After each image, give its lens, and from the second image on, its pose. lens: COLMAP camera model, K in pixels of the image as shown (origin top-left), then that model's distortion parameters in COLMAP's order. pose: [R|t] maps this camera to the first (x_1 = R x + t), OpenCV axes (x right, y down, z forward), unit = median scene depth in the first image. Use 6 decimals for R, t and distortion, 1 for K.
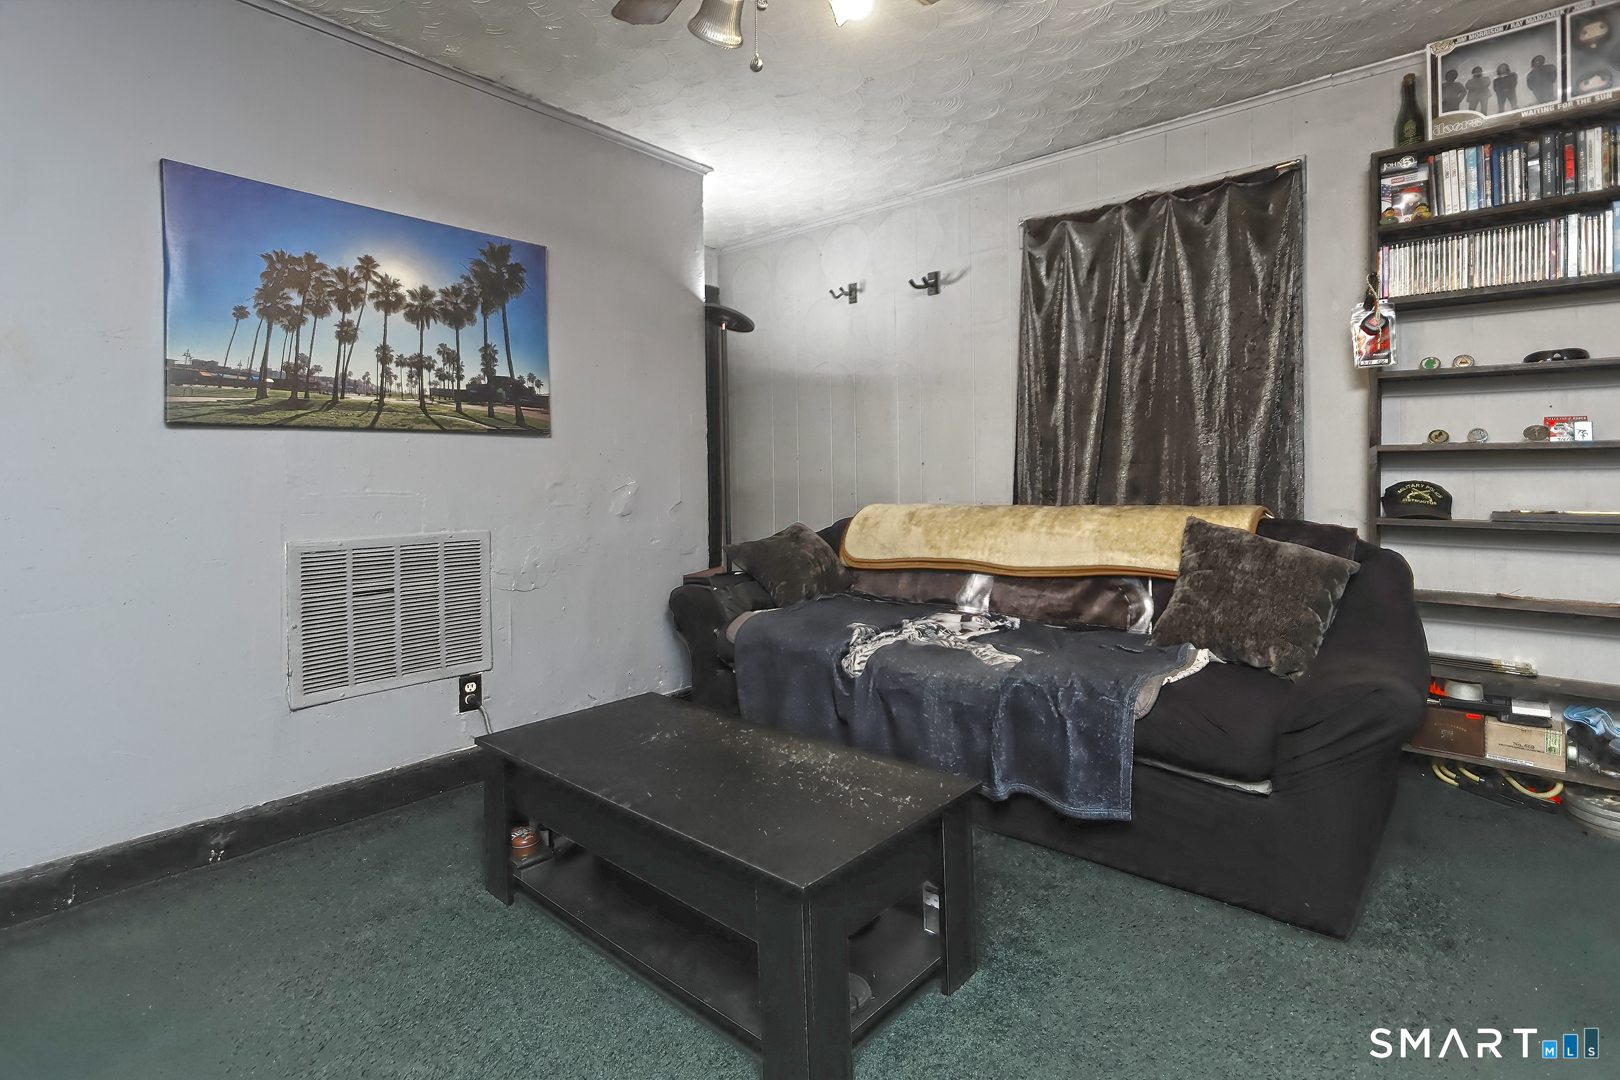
lens RADIAL K [[784.5, 0, 828.3], [0, 784.5, 480.0], [0, 0, 1]] dist [-0.000716, -0.000389]
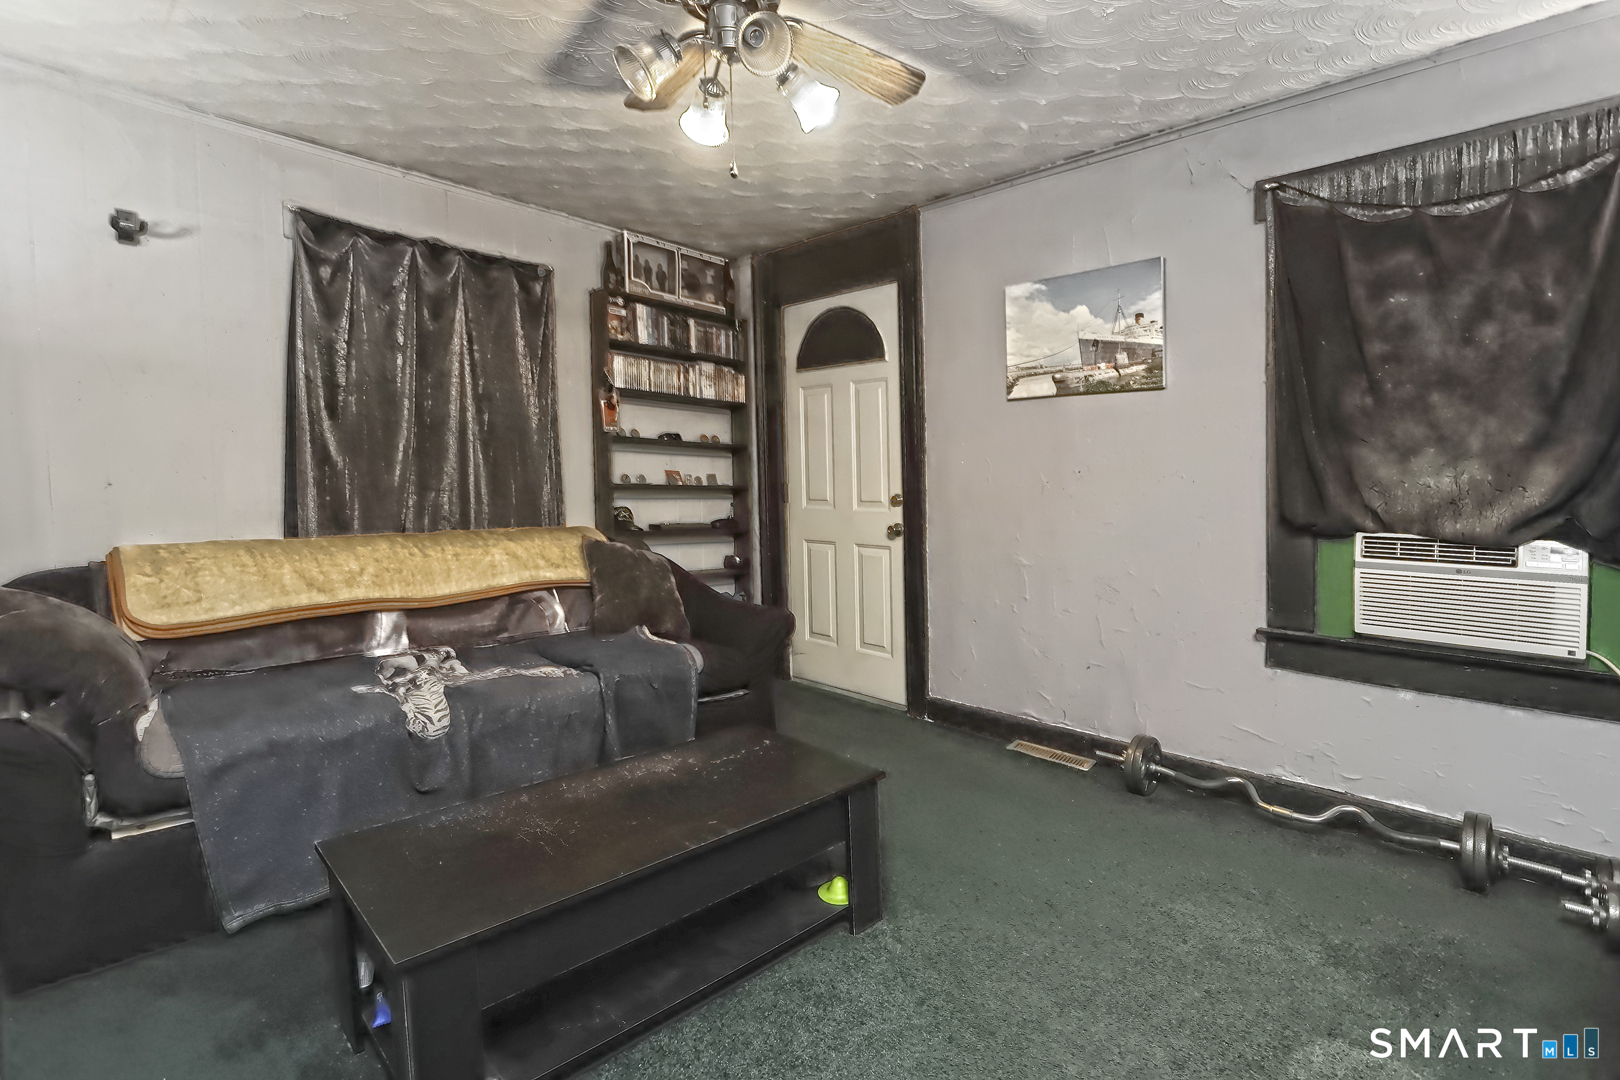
lens RADIAL K [[784.5, 0, 828.3], [0, 784.5, 480.0], [0, 0, 1]] dist [-0.000716, -0.000389]
pose [[0.058730, 0.027320, 0.997900, -0.816747], [-0.000299, 0.999626, -0.027349, -0.008902], [-0.998274, 0.001308, 0.058717, 0.523036]]
